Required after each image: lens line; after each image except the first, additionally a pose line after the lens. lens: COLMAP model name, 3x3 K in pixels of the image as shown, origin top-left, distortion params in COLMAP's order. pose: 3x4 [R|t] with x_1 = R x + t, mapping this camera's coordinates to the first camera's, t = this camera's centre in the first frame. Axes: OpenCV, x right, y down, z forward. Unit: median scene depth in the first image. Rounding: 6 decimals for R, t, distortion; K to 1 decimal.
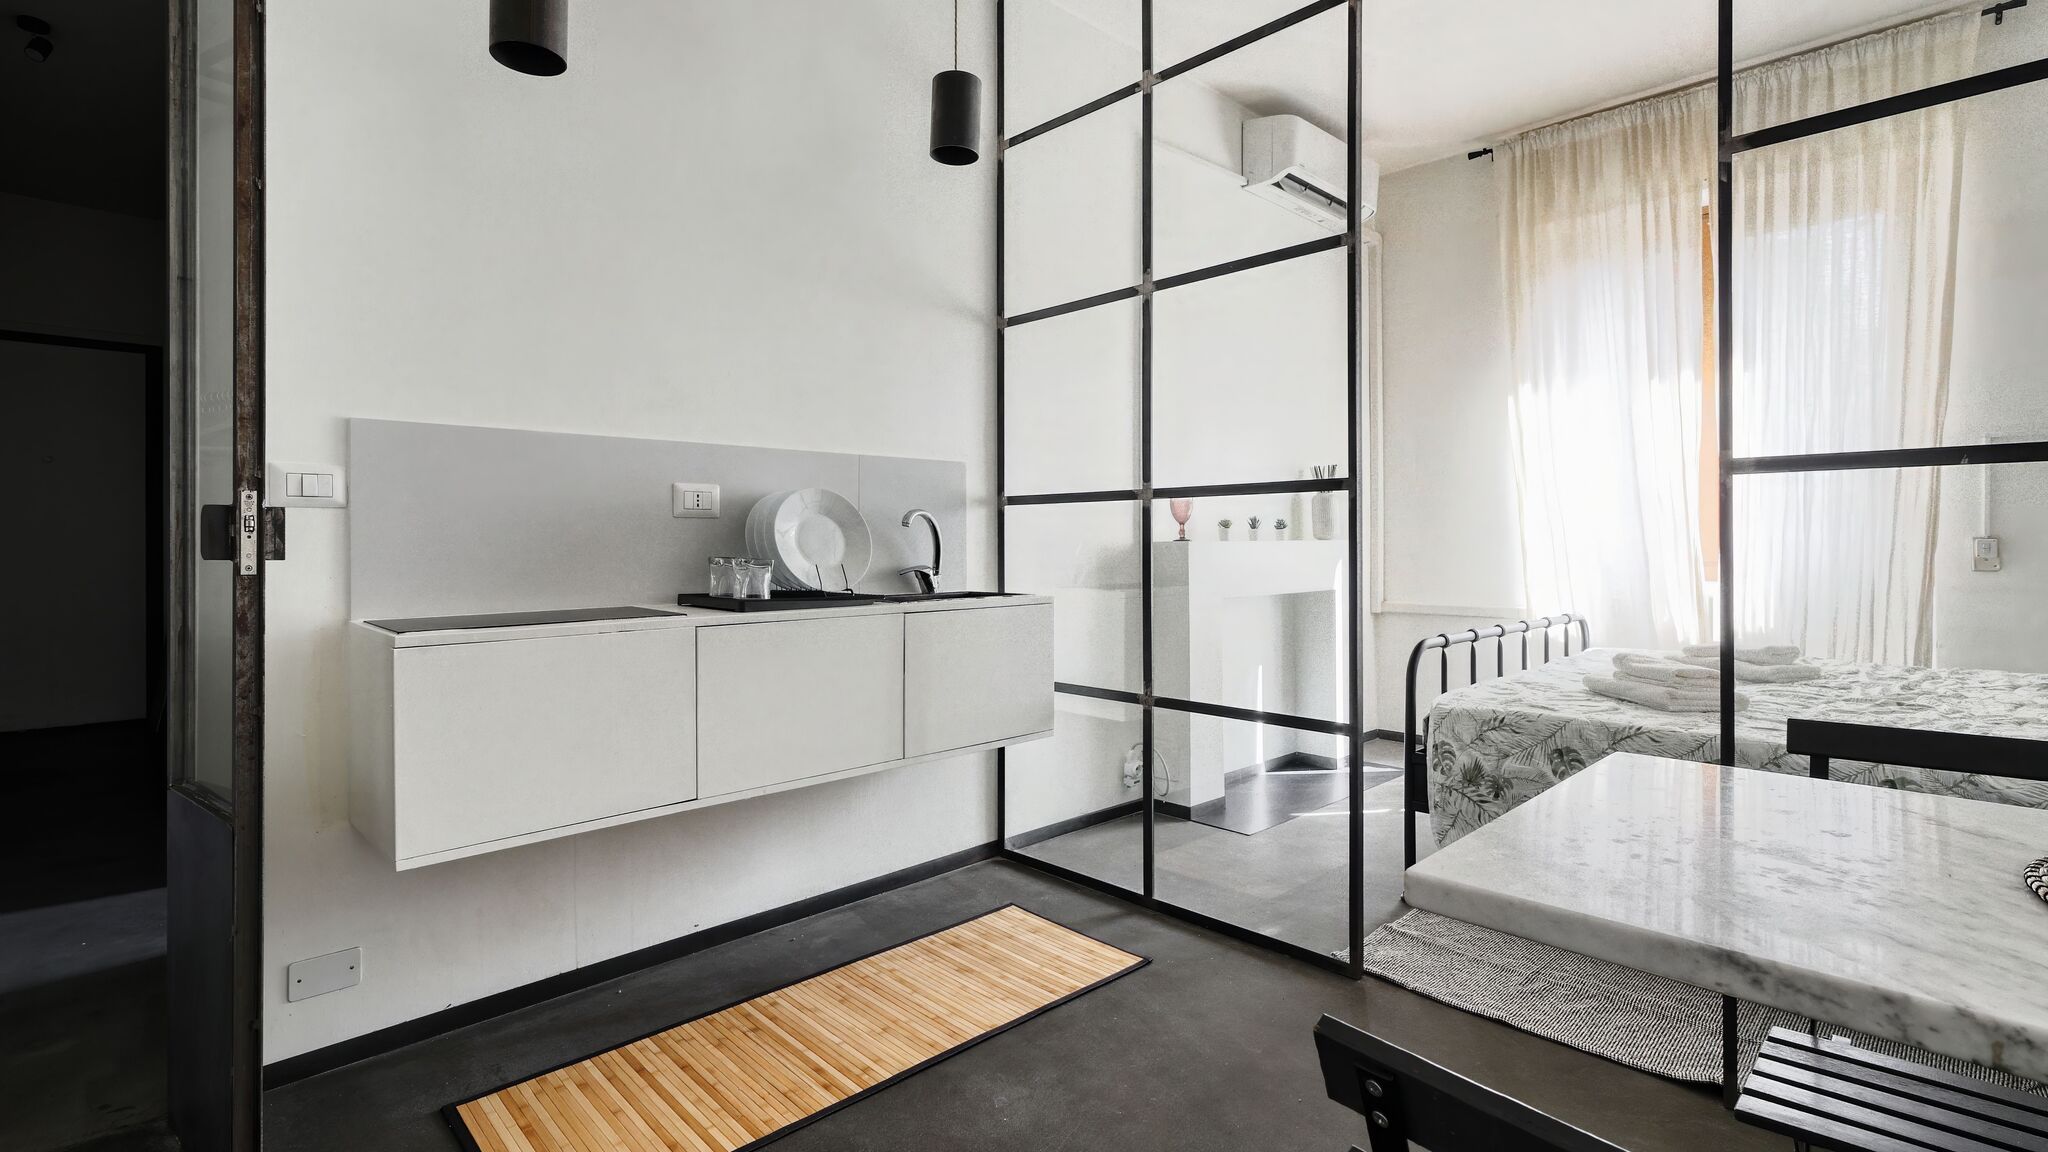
lens RADIAL K [[974.2, 0, 1032.8], [0, 974.2, 538.4], [0, 0, 1]] dist [-0.000407, 0.000187]
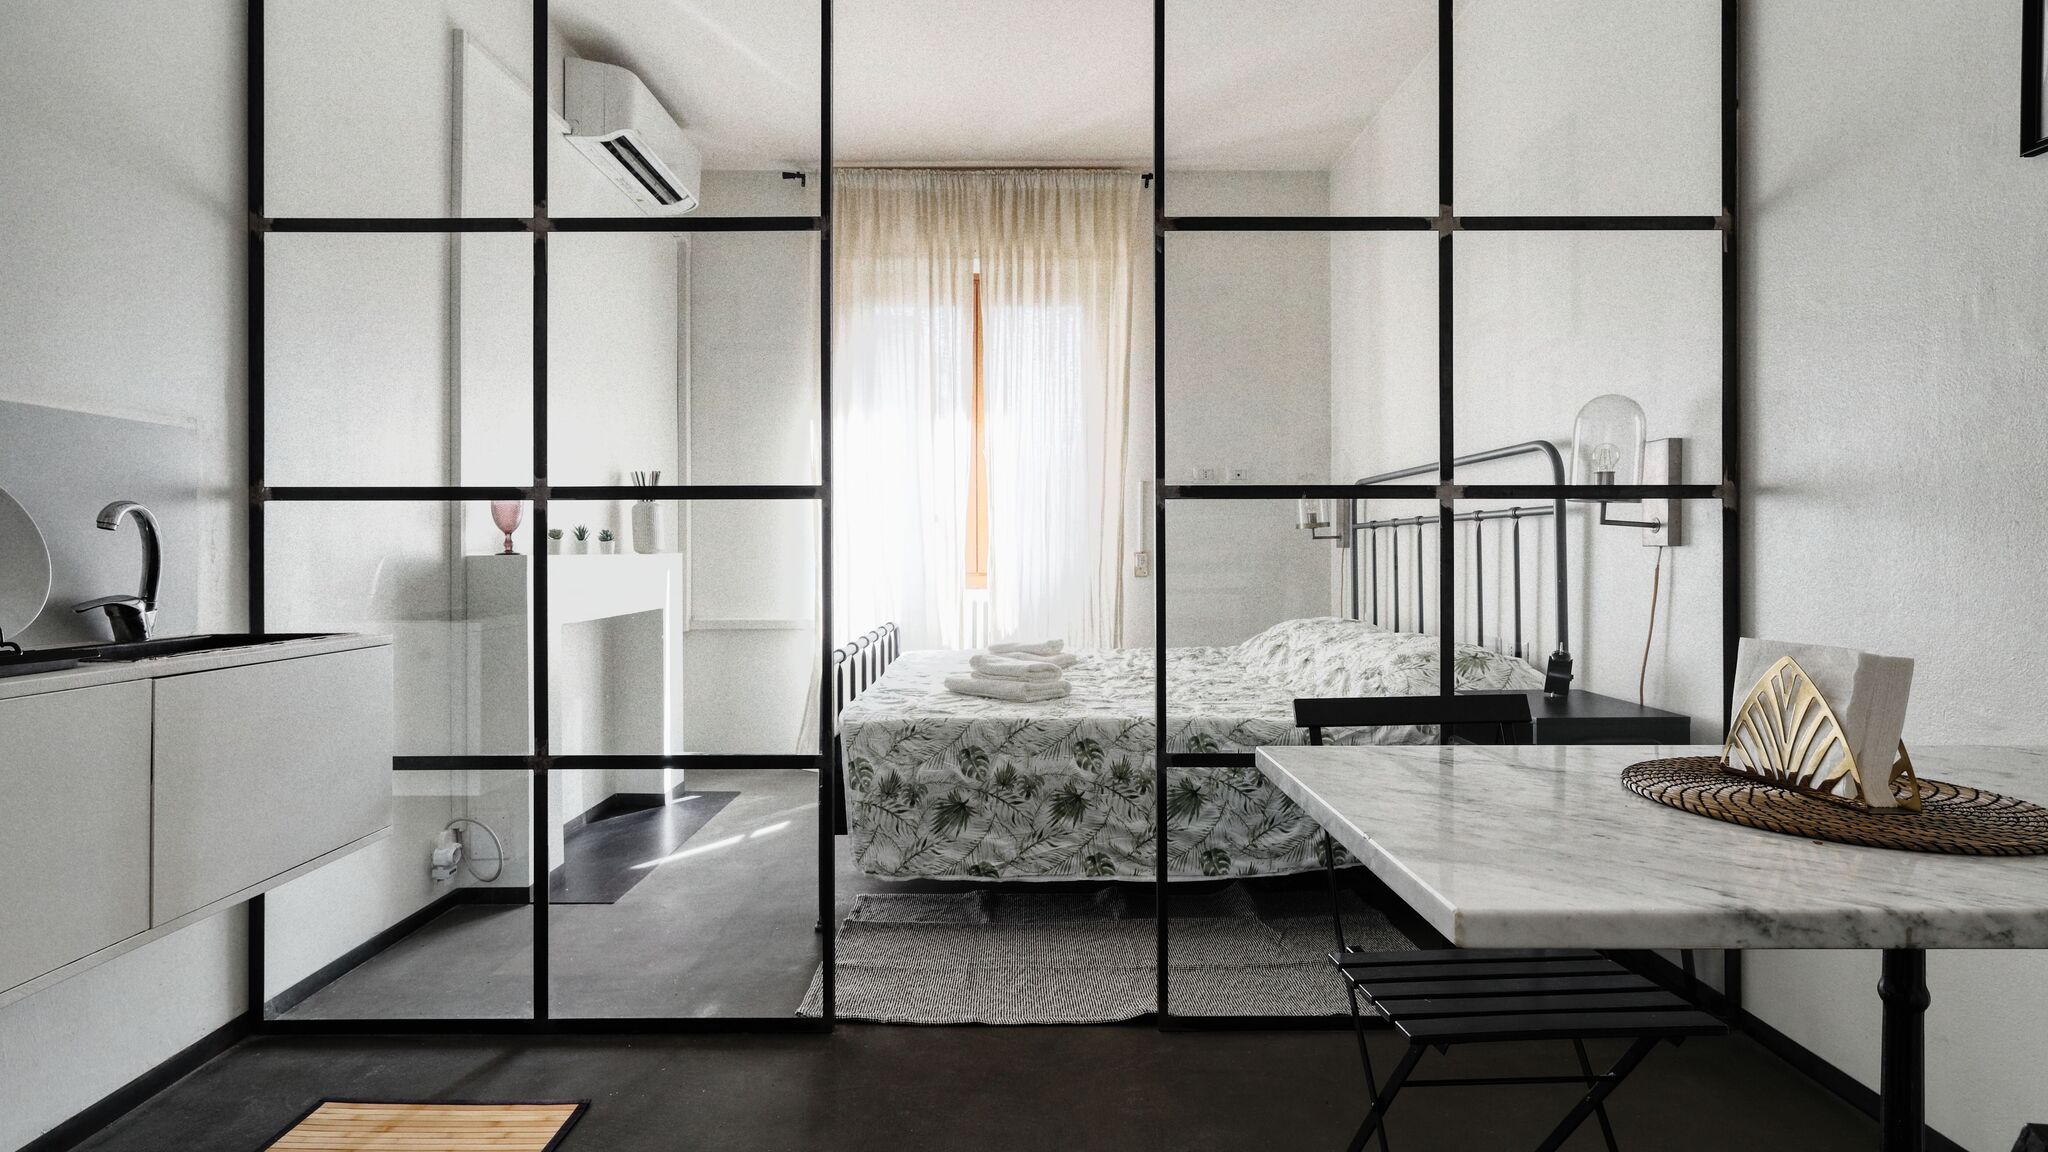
lens RADIAL K [[966.4, 0, 1025.0], [0, 966.4, 552.3], [0, 0, 1]] dist [-0.001699, 0.000150]
pose [[0.690197, 0.002748, 0.723616, -0.171890], [-0.002368, 0.999996, -0.001539, 0.001231], [-0.723618, -0.000652, 0.690201, 0.204606]]
